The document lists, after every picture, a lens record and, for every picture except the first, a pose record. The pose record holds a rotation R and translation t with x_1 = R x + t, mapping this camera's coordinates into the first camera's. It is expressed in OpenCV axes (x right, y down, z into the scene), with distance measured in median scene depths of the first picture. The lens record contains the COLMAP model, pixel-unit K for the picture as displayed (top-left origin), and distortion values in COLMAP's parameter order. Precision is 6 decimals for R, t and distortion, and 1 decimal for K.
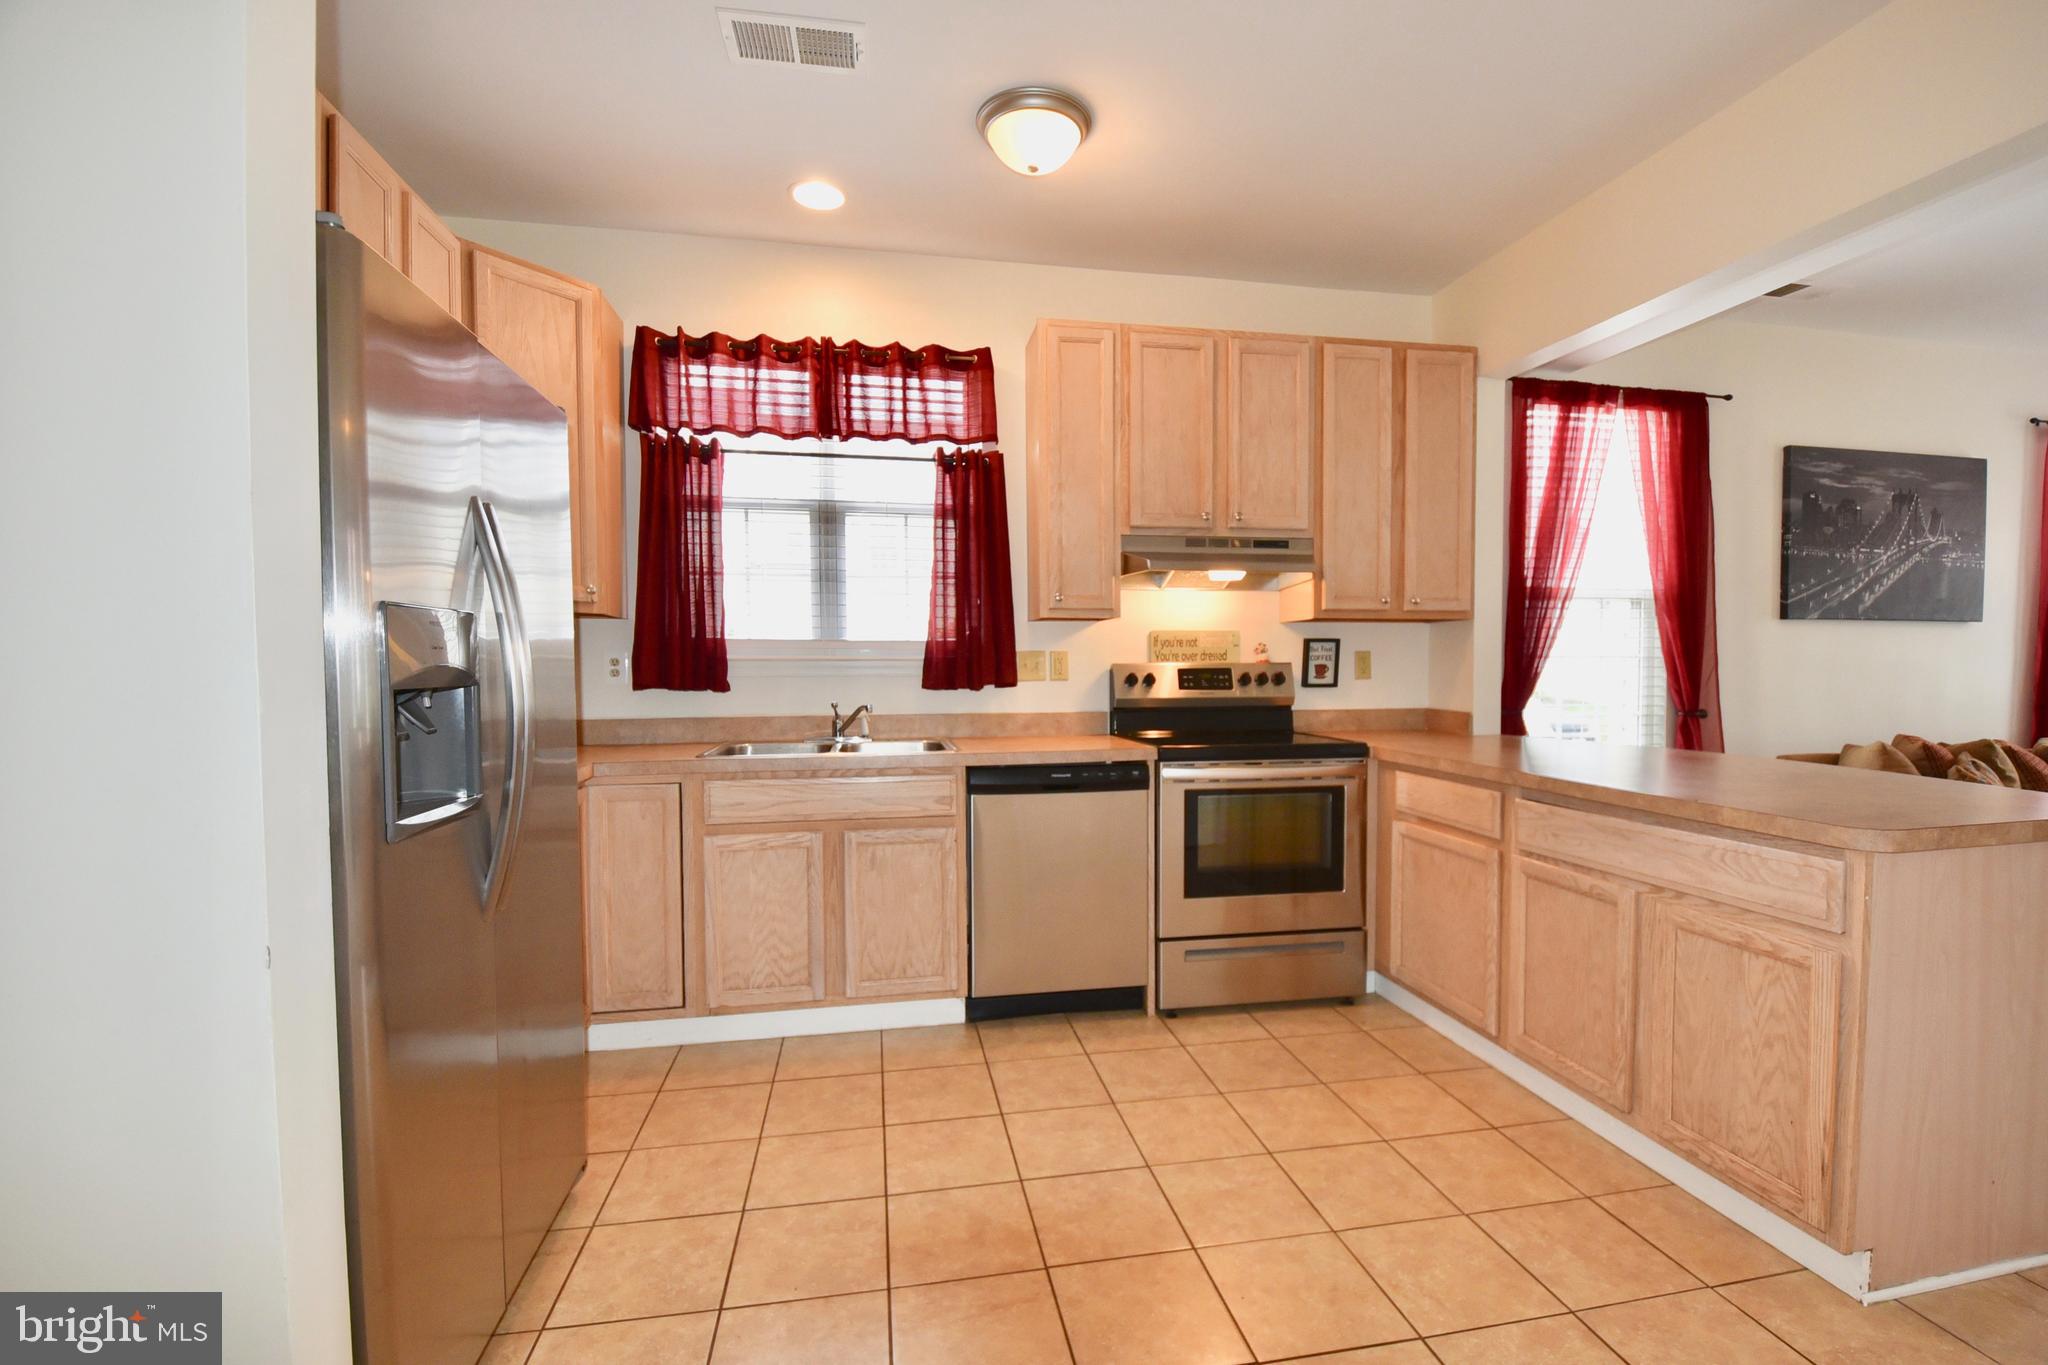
lens RADIAL K [[893.1, 0, 1037.5], [0, 893.1, 699.2], [0, 0, 1]] dist [0.014509, -0.021274]
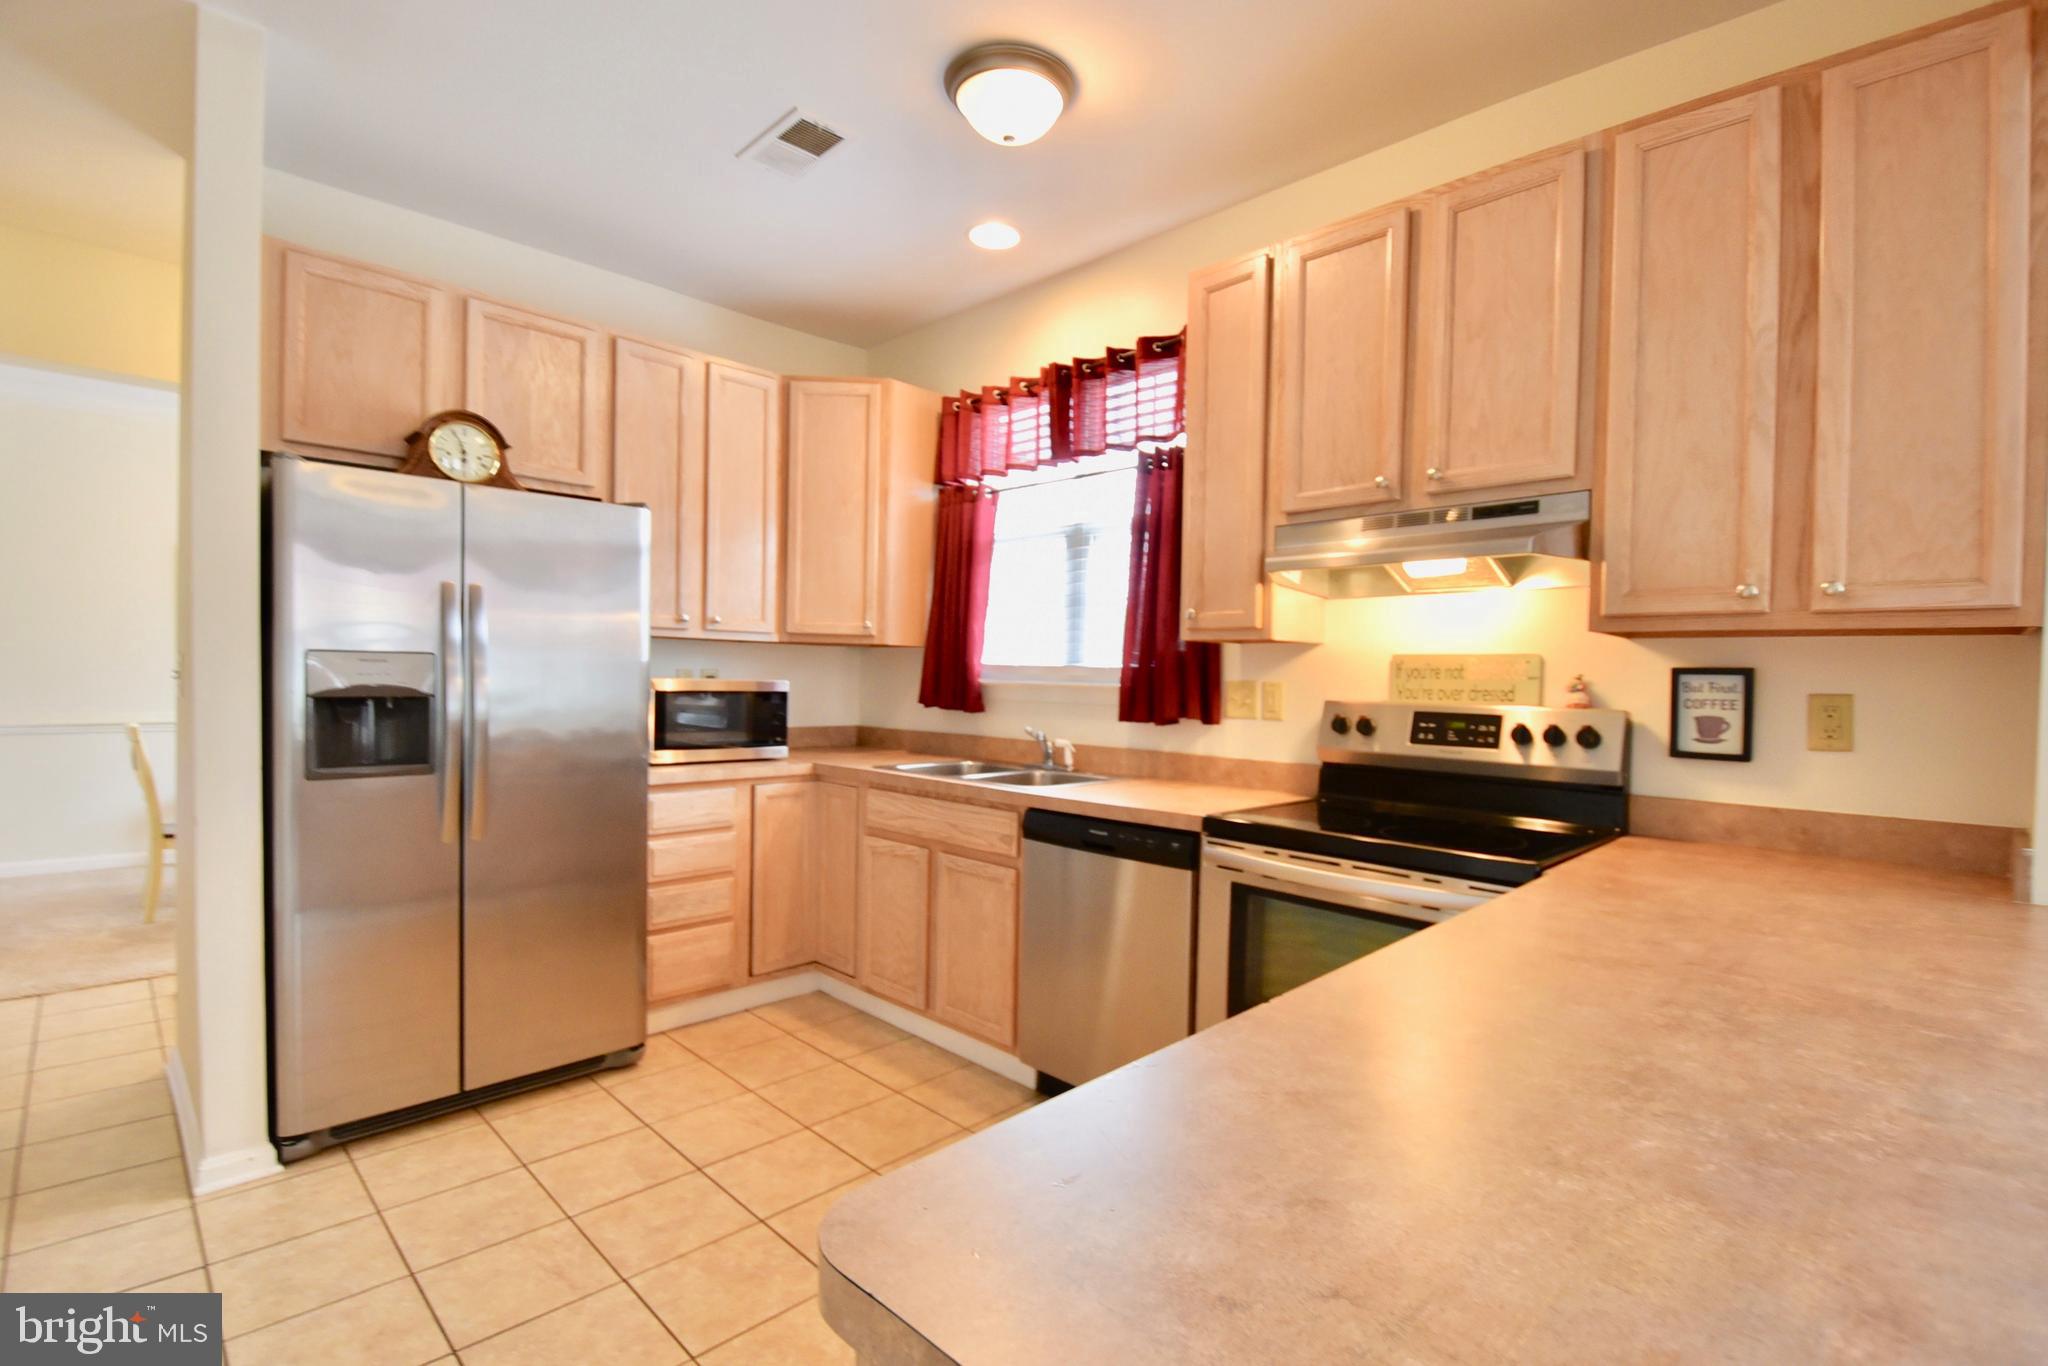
lens RADIAL K [[931.5, 0, 1038.9], [0, 931.5, 700.6], [0, 0, 1]] dist [0.017836, -0.026748]
pose [[0.573413, 0.037155, -0.818424, 0.587779], [-0.053434, 0.998540, 0.007894, -0.034158], [0.817522, 0.039205, 0.574561, 0.384869]]
